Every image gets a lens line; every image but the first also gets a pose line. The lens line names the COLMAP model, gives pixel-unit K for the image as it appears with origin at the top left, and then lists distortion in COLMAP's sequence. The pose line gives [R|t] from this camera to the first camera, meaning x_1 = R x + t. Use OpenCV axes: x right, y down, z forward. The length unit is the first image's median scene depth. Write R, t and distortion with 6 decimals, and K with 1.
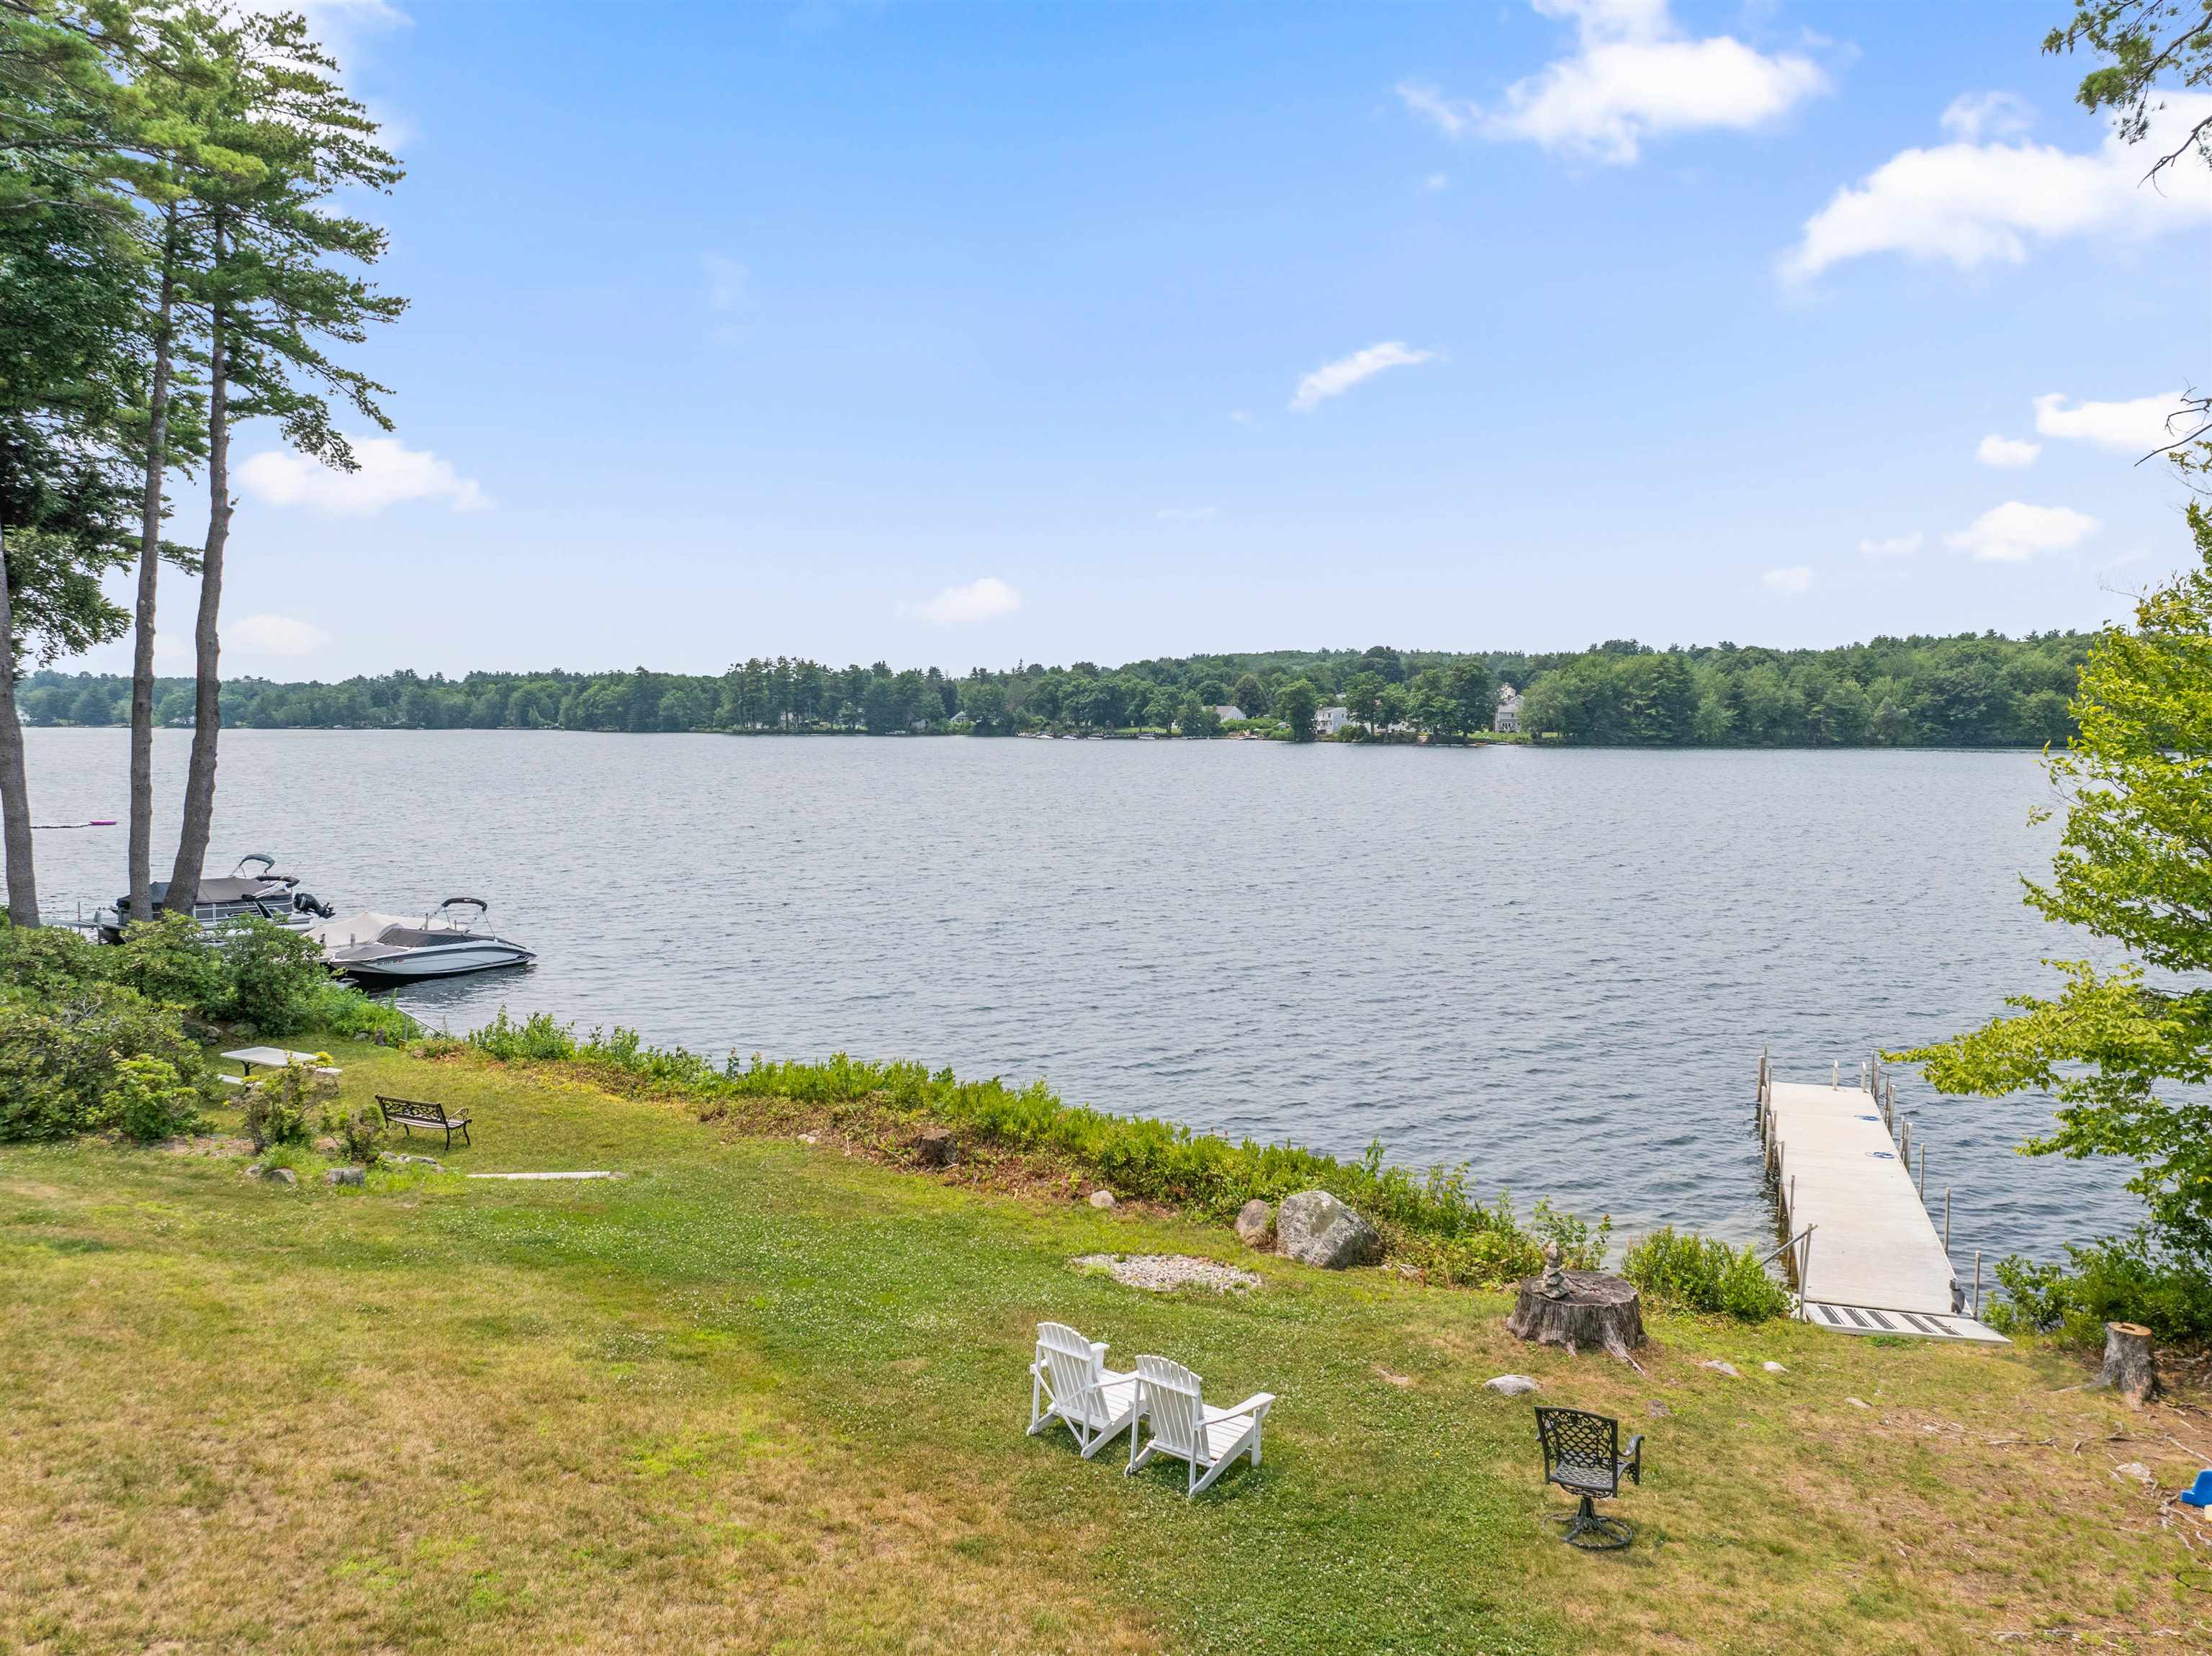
lens RADIAL K [[1560.9, 0, 1106.0], [0, 1560.9, 828.0], [0, 0, 1]] dist [-0.040232, 0.006786]
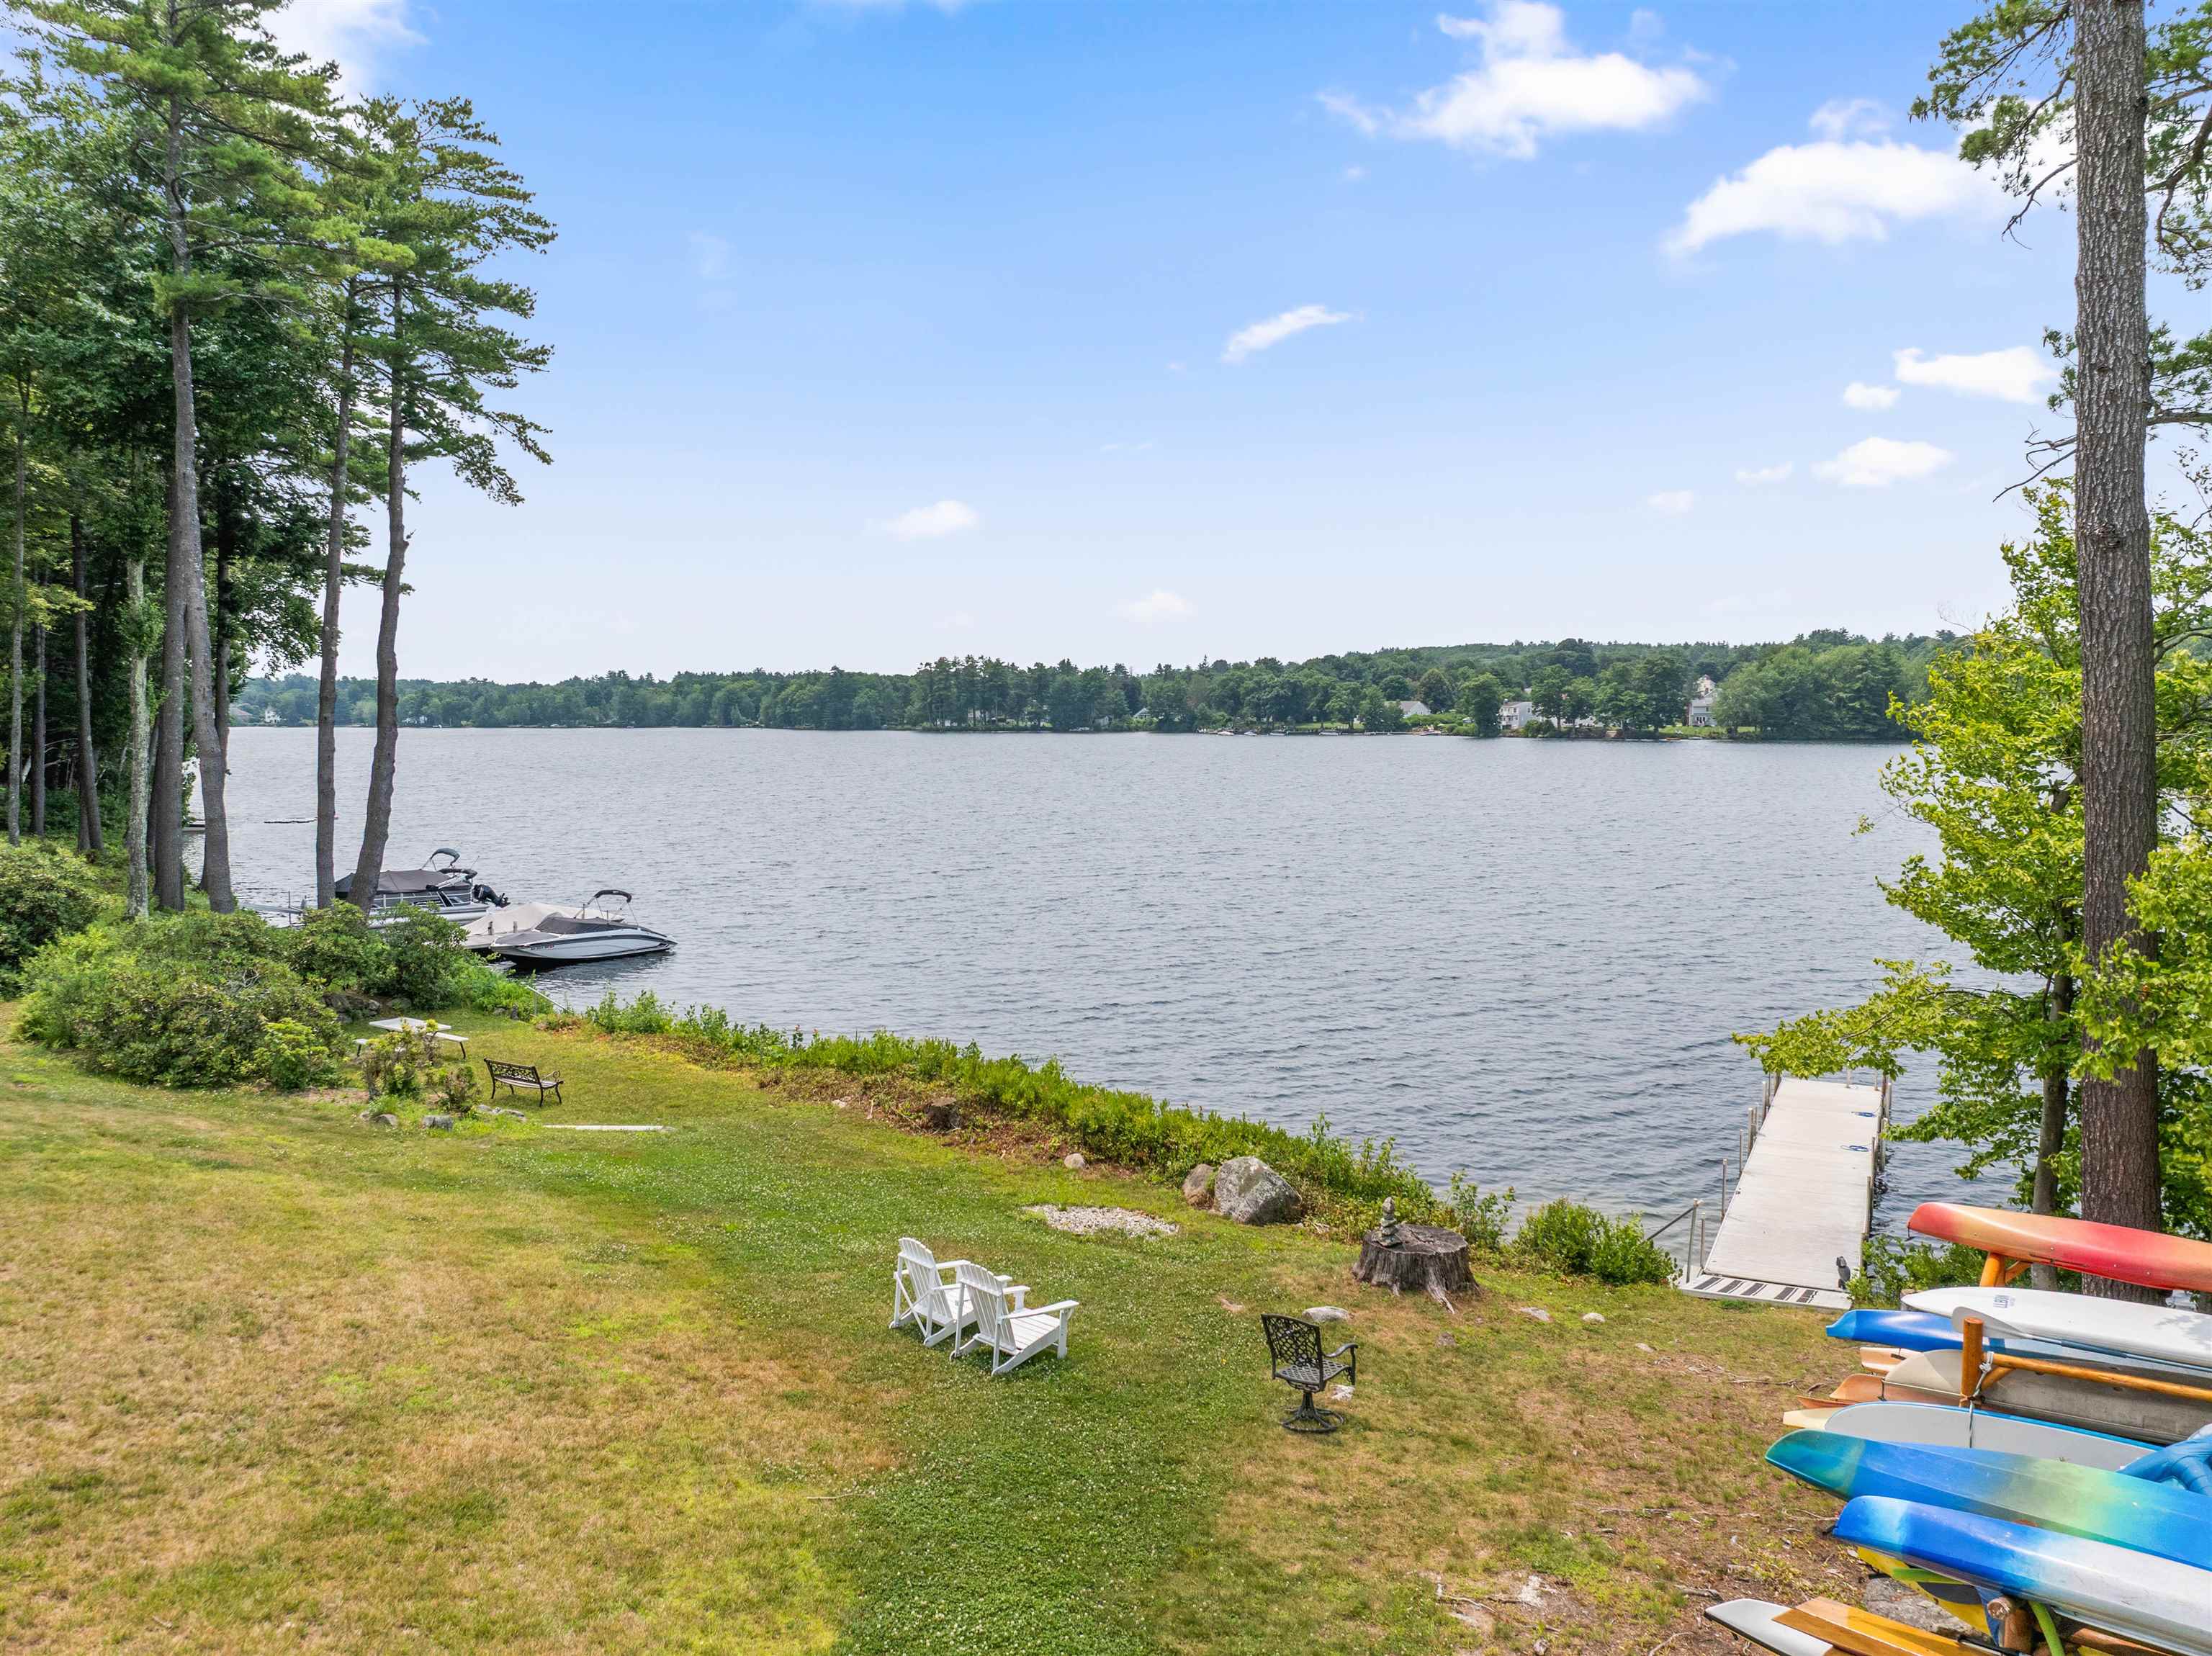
lens RADIAL K [[1560.4, 0, 1106.0], [0, 1560.4, 828.0], [0, 0, 1]] dist [-0.030466, -0.019457]
pose [[0.992476, 0.003124, -0.122399, 0.058153], [-0.002747, 0.999991, 0.003242, -0.002913], [0.122408, -0.002882, 0.992476, -0.045322]]
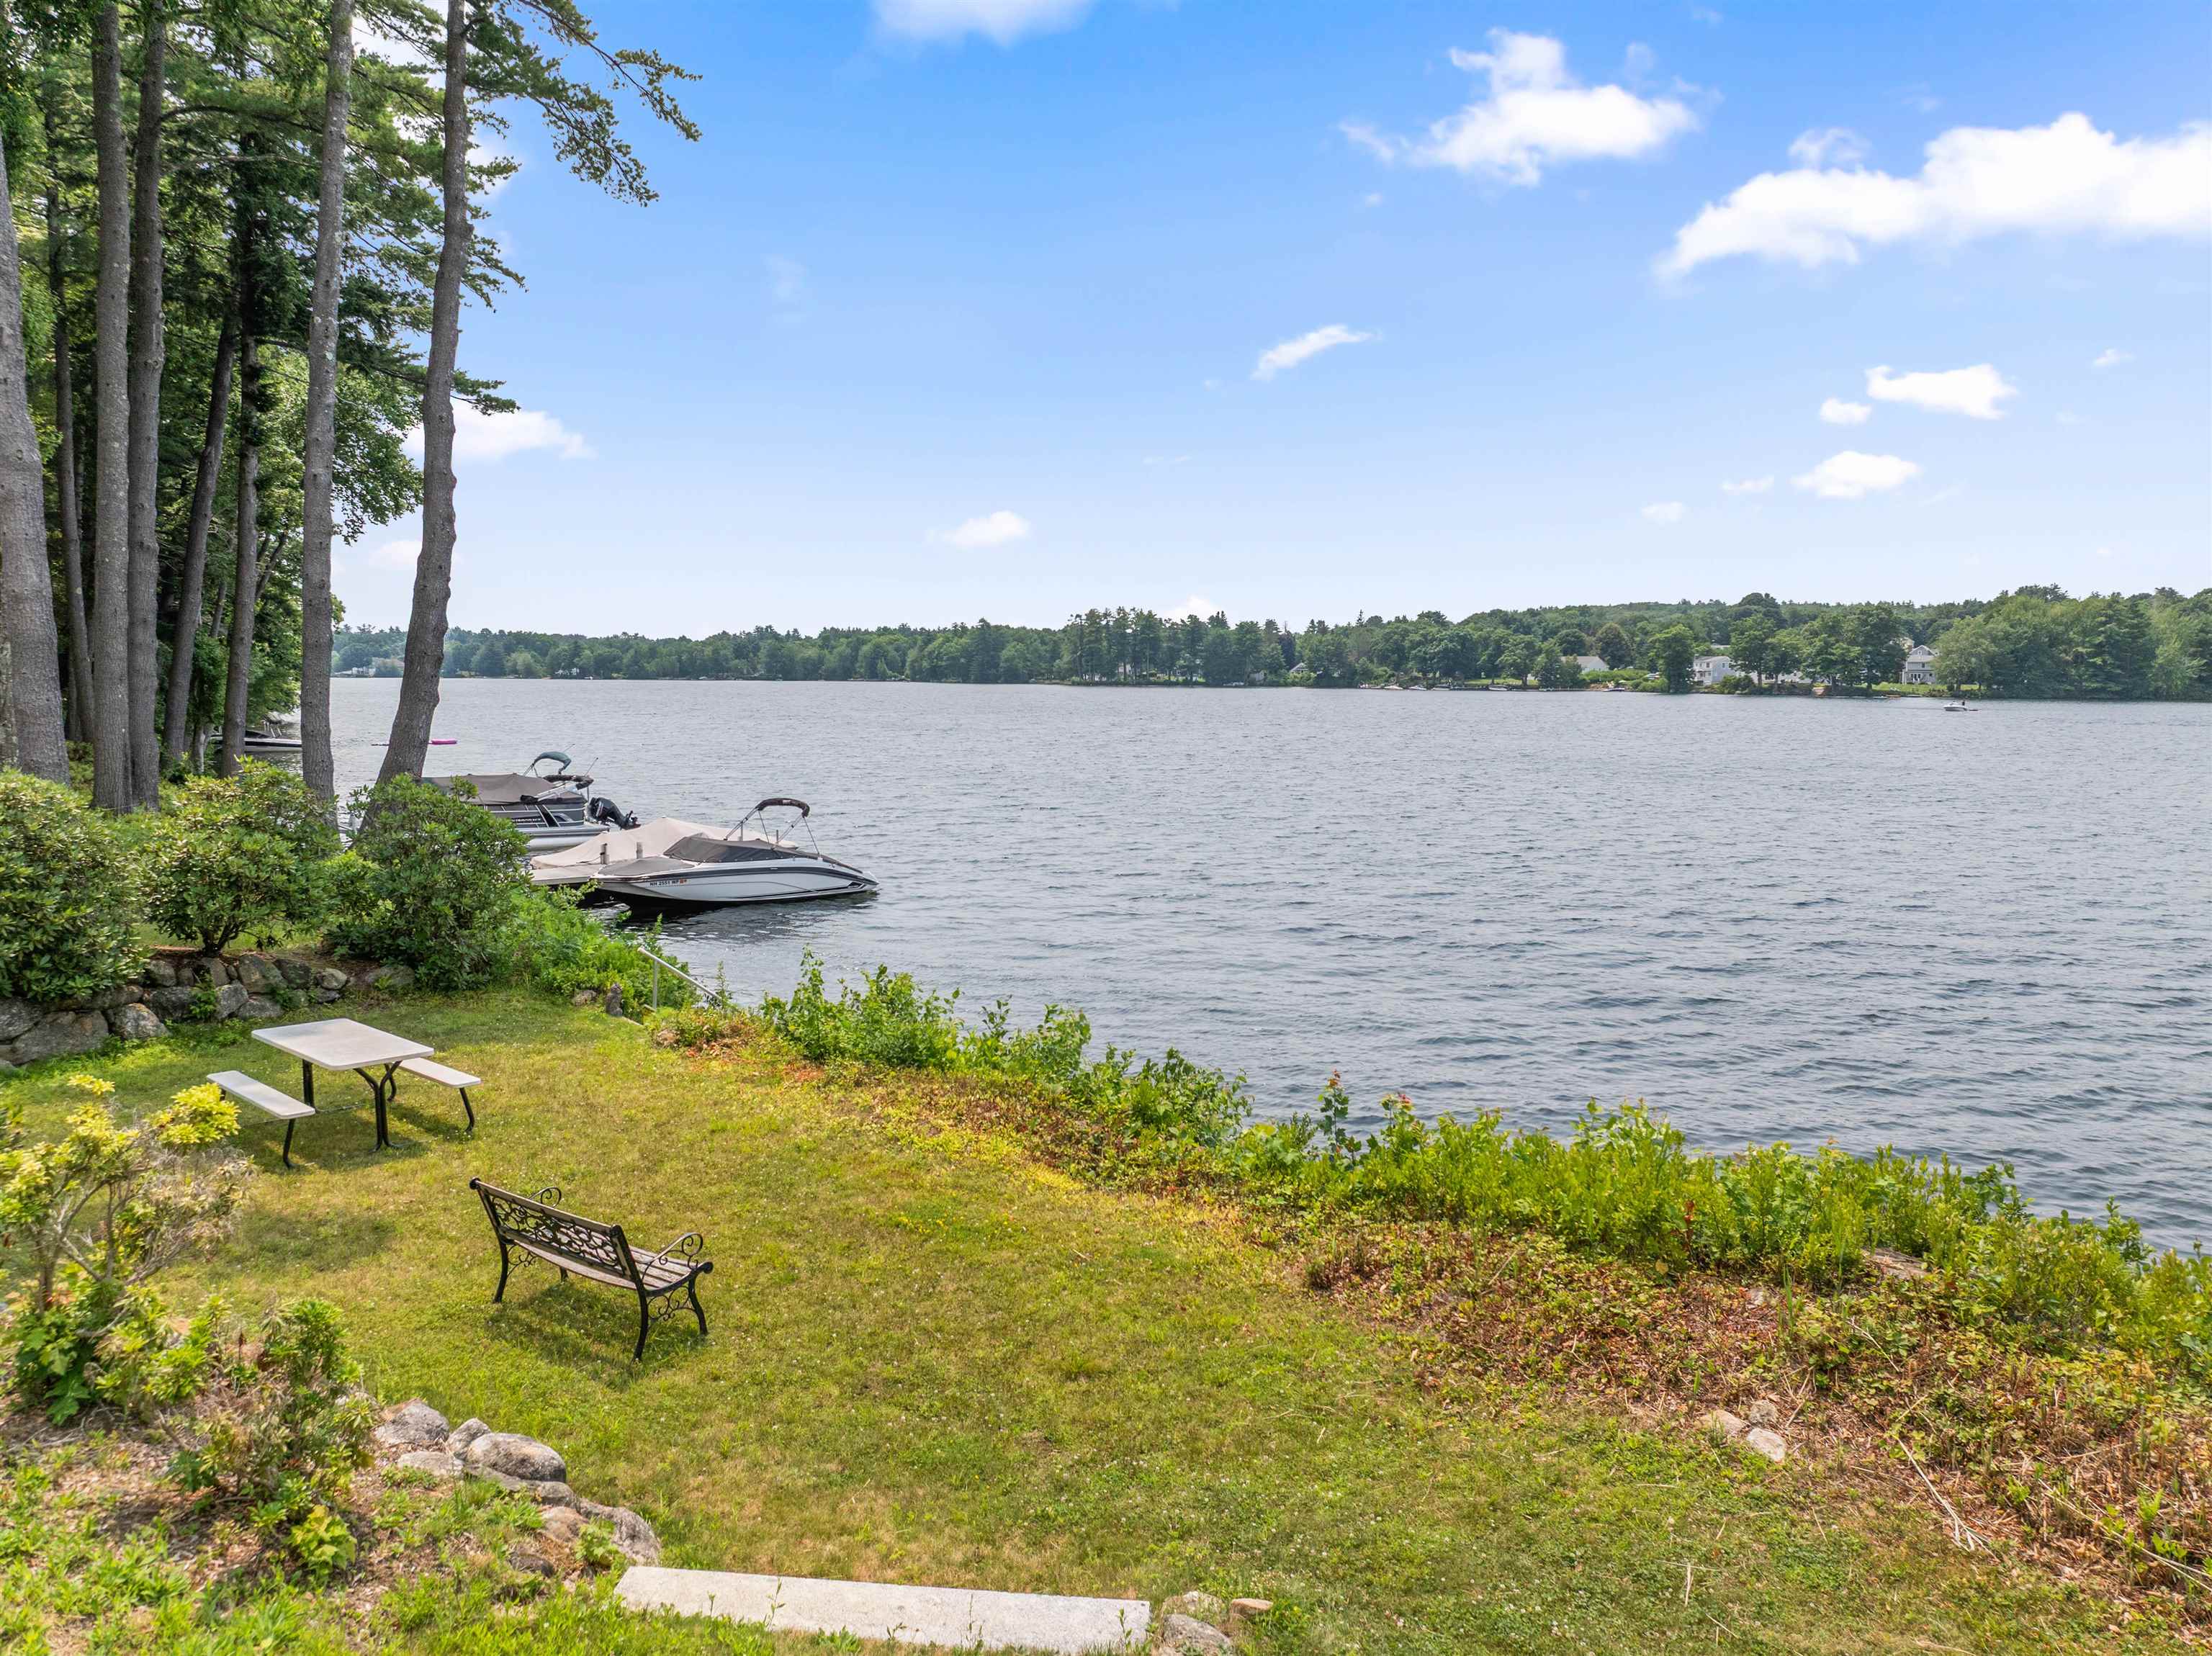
lens RADIAL K [[1545.0, 0, 1106.0], [0, 1545.0, 828.0], [0, 0, 1]] dist [-0.009521, -0.033869]
pose [[0.978294, 0.022233, -0.206028, -0.104405], [-0.016832, 0.999468, 0.027931, 0.031352], [0.206539, -0.023857, 0.978147, 0.282369]]
